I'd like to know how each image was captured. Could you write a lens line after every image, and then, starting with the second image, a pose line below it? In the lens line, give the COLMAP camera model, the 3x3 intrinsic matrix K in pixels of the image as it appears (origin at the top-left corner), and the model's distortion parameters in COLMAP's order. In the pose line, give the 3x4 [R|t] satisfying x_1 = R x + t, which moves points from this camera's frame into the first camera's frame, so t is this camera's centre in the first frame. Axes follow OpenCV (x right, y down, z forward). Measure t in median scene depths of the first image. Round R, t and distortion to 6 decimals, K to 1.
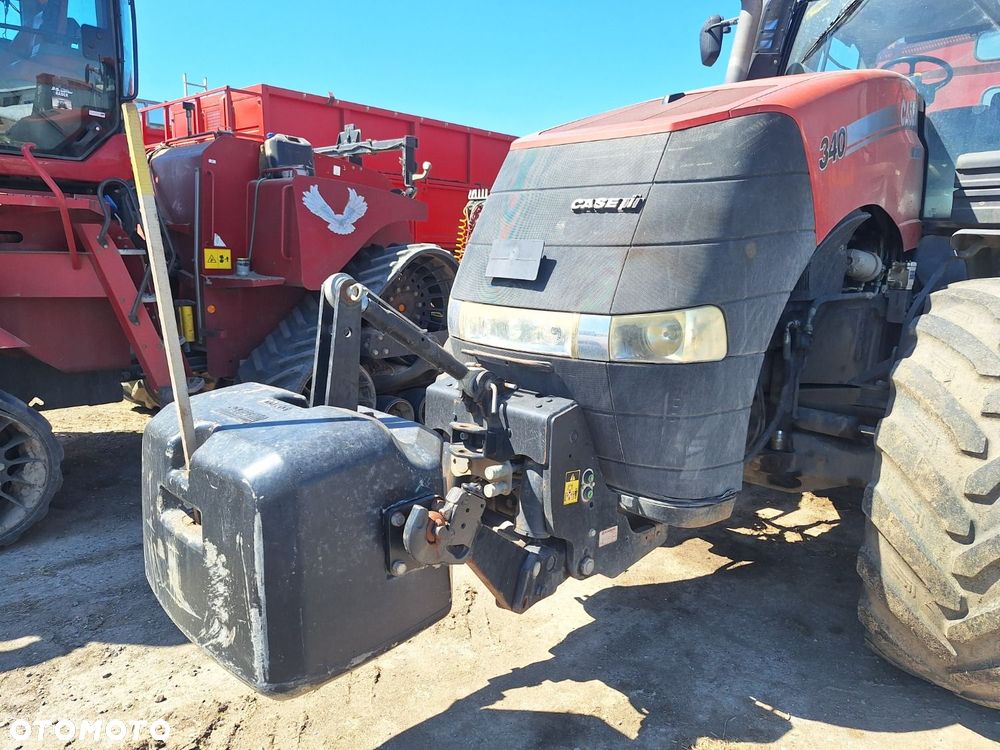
lens RADIAL K [[695.4, 0, 498.9], [0, 695.4, 377.9], [0, 0, 1]] dist [0.064162, -0.070555]
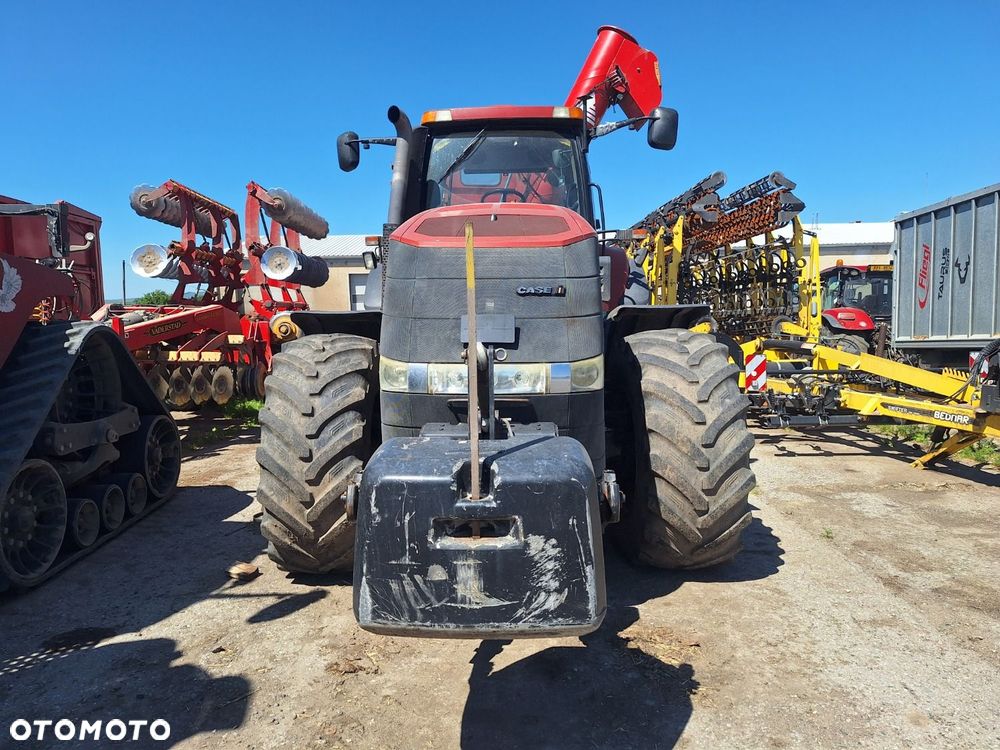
lens RADIAL K [[695.4, 0, 495.6], [0, 695.4, 377.7], [0, 0, 1]] dist [0.064162, -0.070555]
pose [[0.713916, -0.082190, 0.695391, -0.904260], [0.150714, 0.987848, -0.037973, -0.020344], [-0.683819, 0.131915, 0.717628, 0.021305]]
